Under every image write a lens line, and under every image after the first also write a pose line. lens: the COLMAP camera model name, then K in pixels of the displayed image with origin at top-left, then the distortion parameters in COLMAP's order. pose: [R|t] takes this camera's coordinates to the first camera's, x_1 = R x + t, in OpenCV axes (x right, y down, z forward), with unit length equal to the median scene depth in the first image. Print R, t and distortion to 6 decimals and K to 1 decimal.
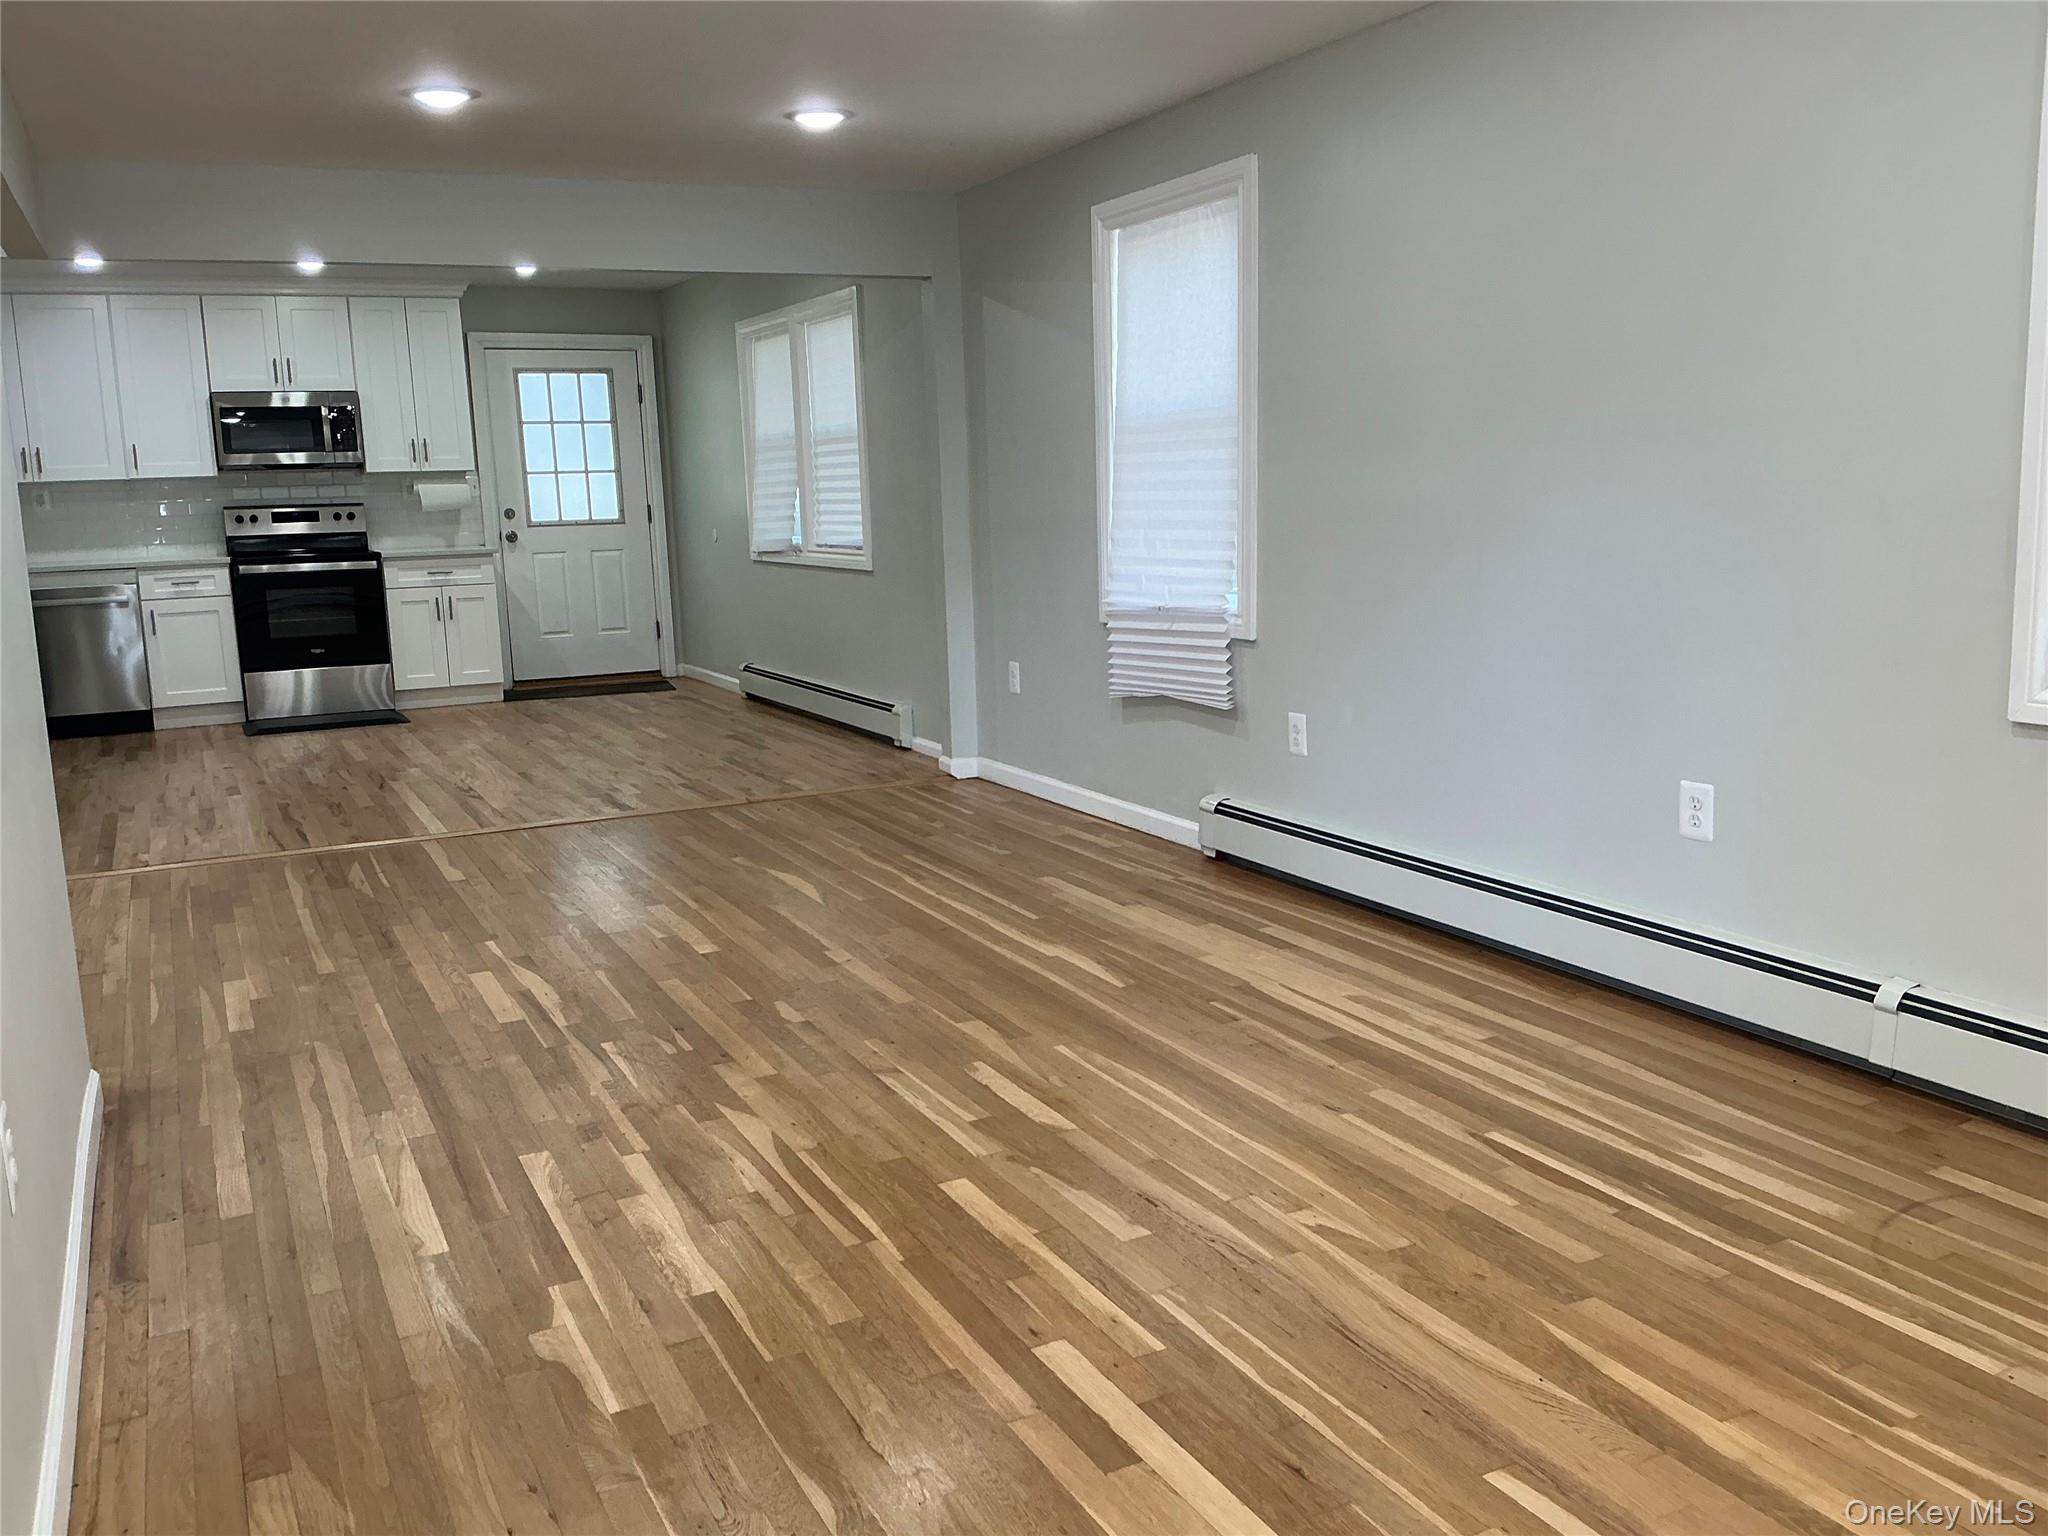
lens RADIAL K [[1707.8, 0, 1024.0], [0, 1707.8, 768.0], [0, 0, 1]] dist [0.172148, -0.358671]
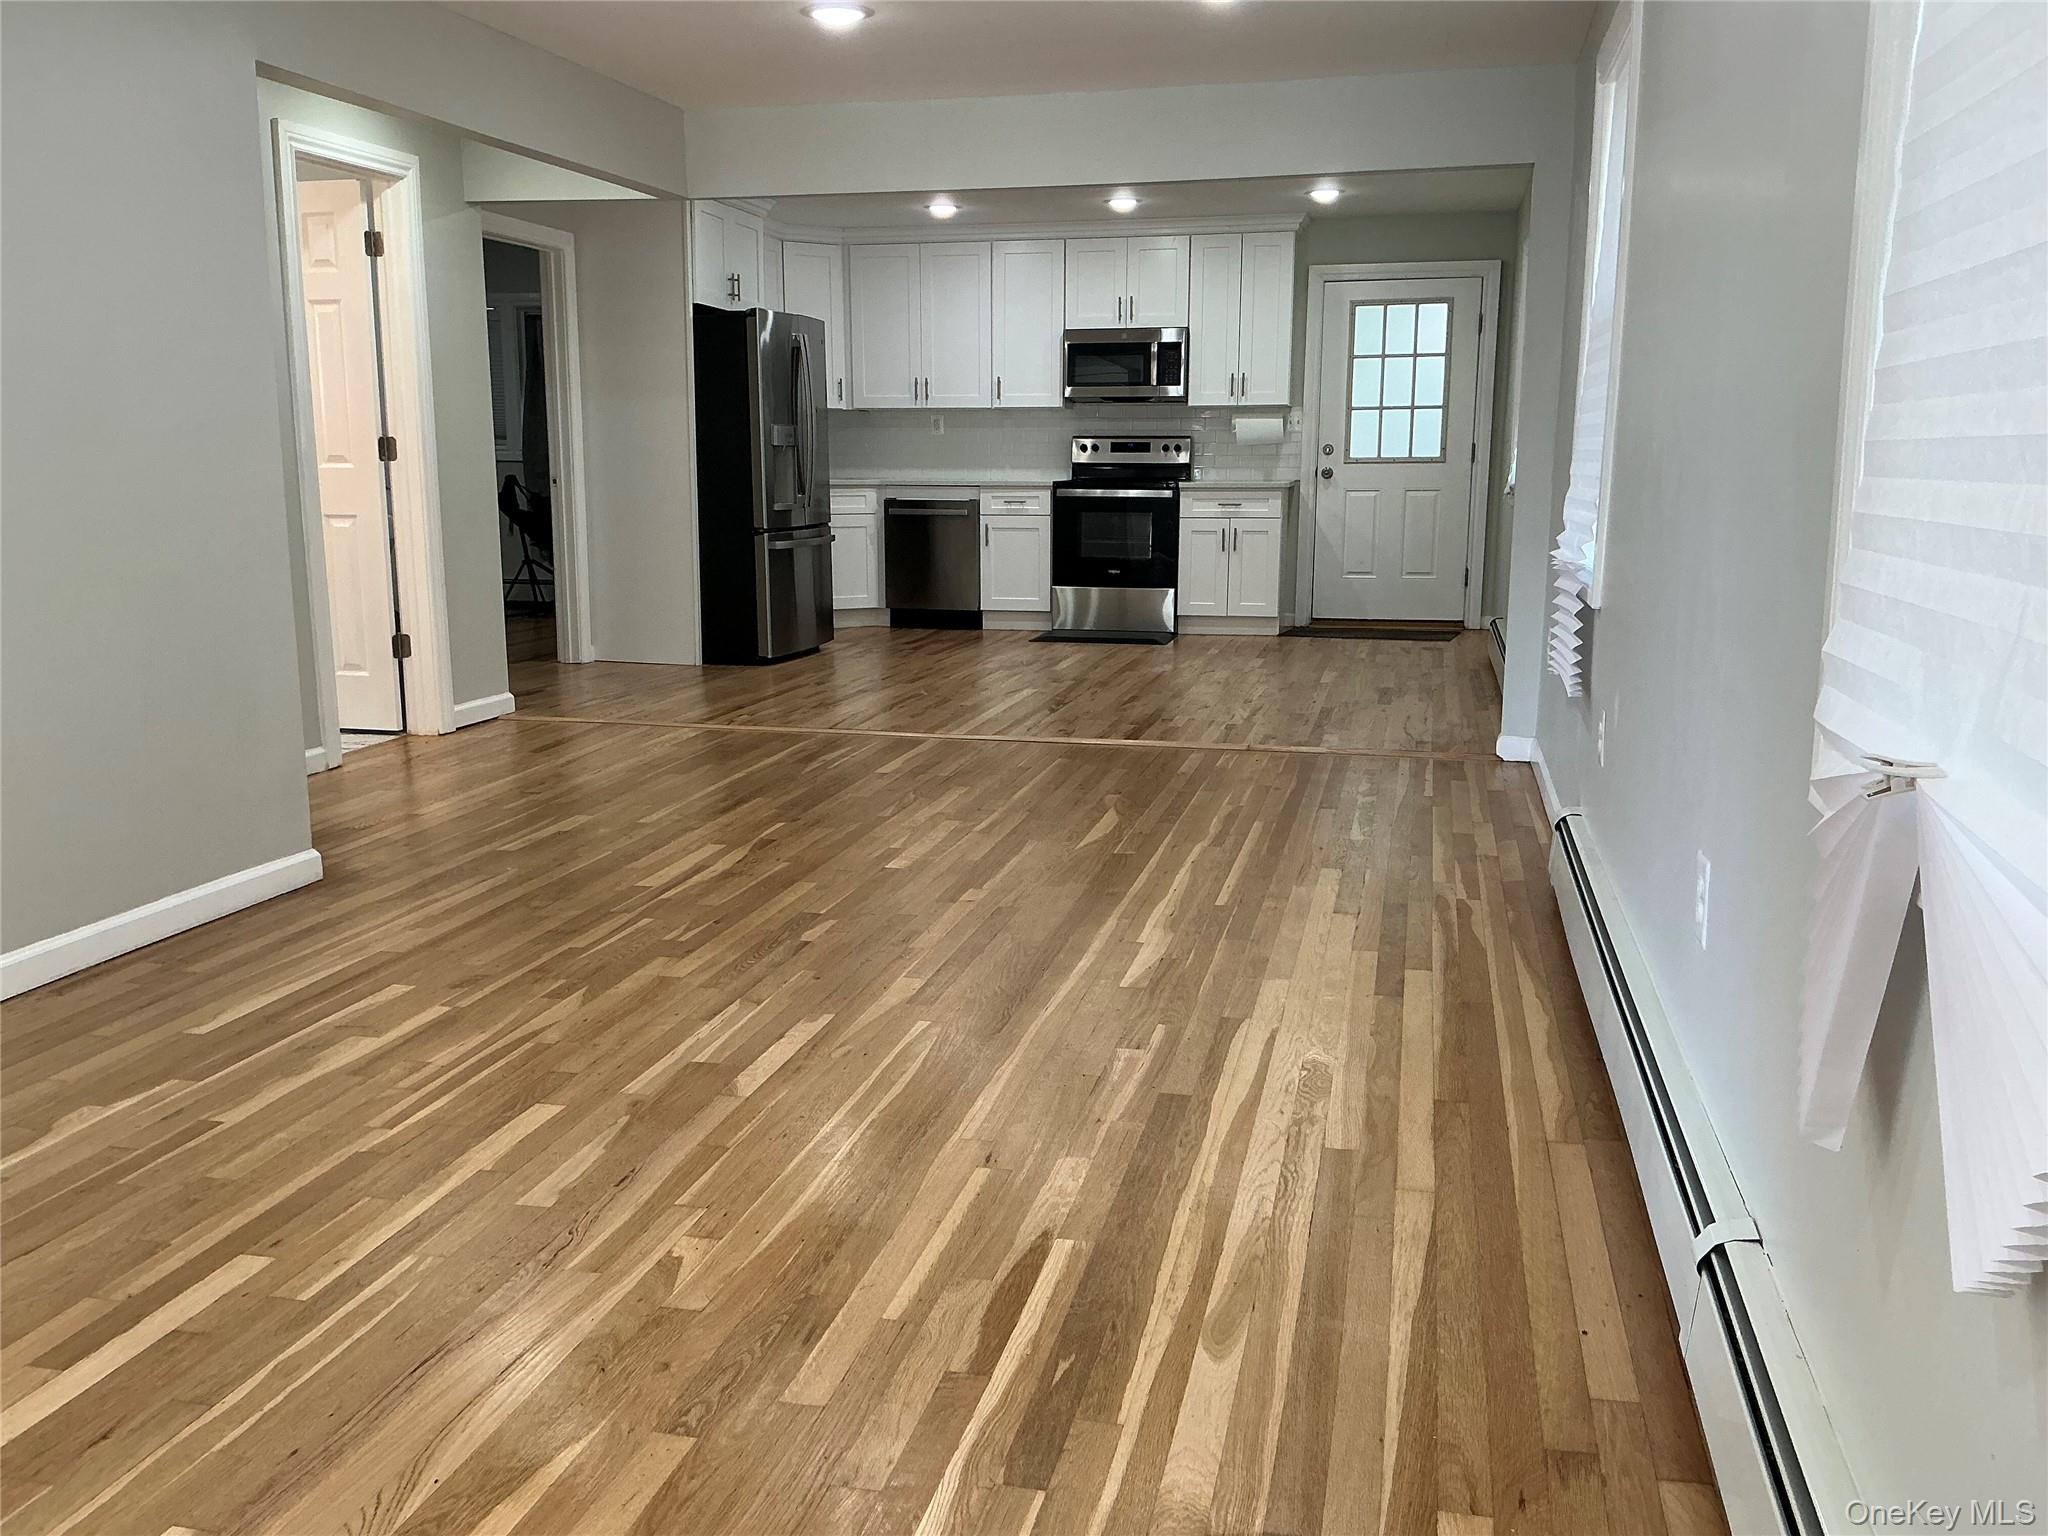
lens RADIAL K [[1707.8, 0, 1024.0], [0, 1707.8, 768.0], [0, 0, 1]] dist [0.172148, -0.358671]
pose [[0.765068, 0.147514, -0.626825, 0.428347], [-0.131969, 0.988665, 0.071593, -0.026857], [0.630281, 0.027948, 0.775864, 0.247254]]
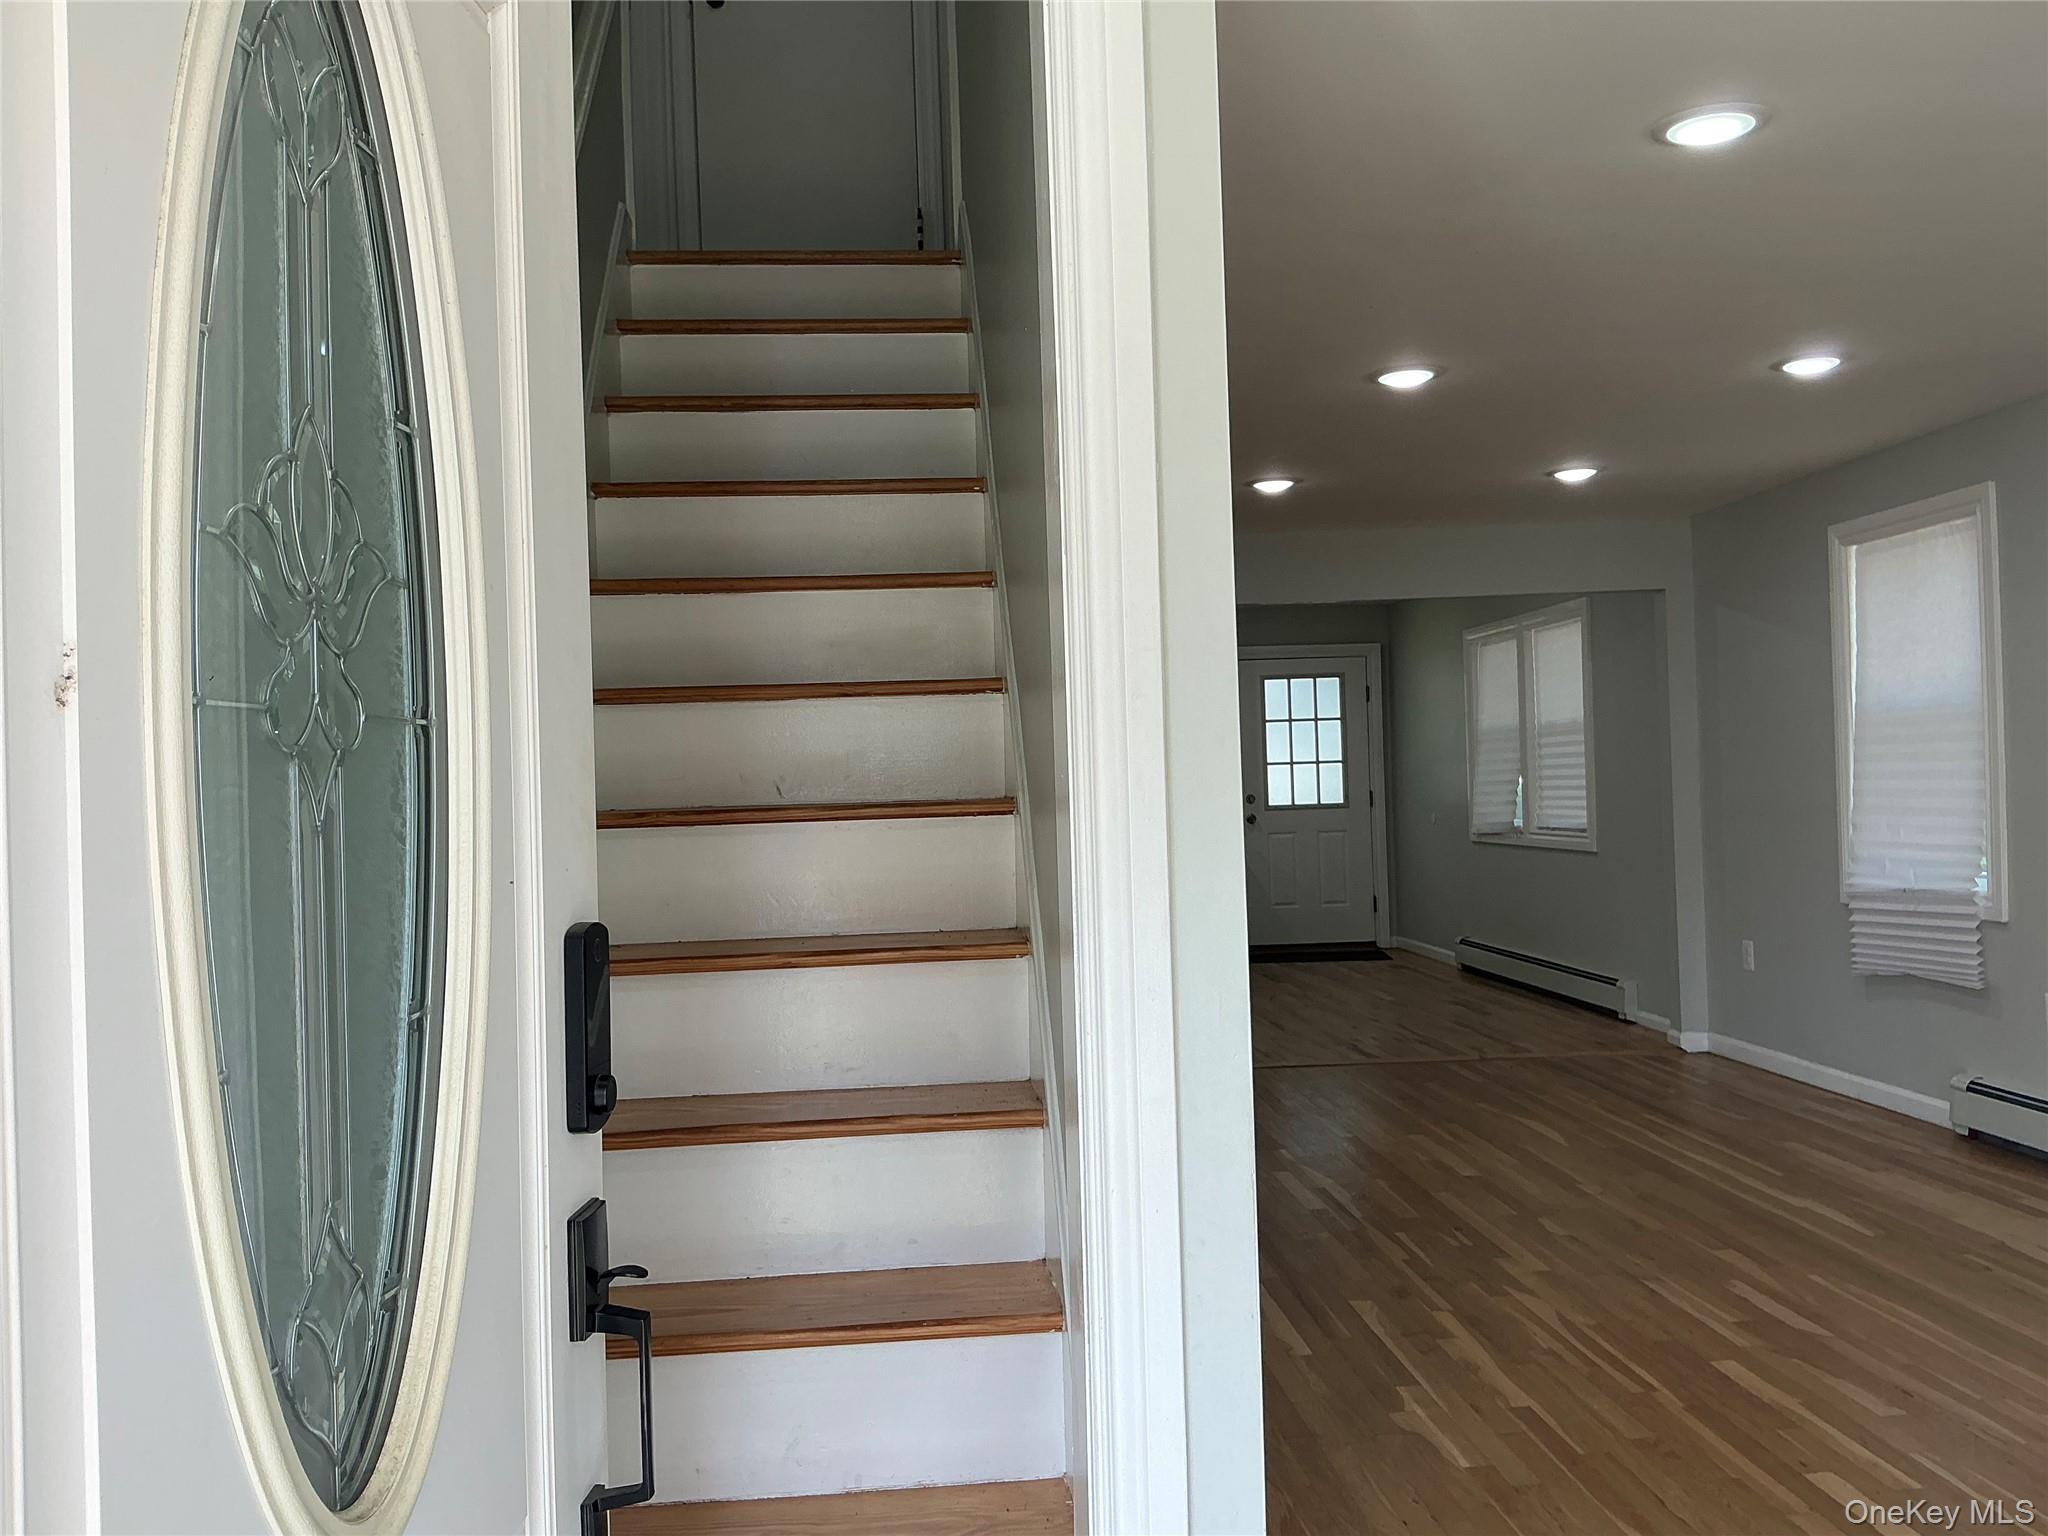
lens RADIAL K [[1724.3, 0, 992.3], [0, 1724.3, 774.4], [0, 0, 1]] dist [0.079935, -0.179887]
pose [[0.921372, -0.000594, -0.388682, -0.022816], [-0.061223, 0.987294, -0.146639, 0.028120], [0.383830, 0.158905, 0.909628, -0.201624]]
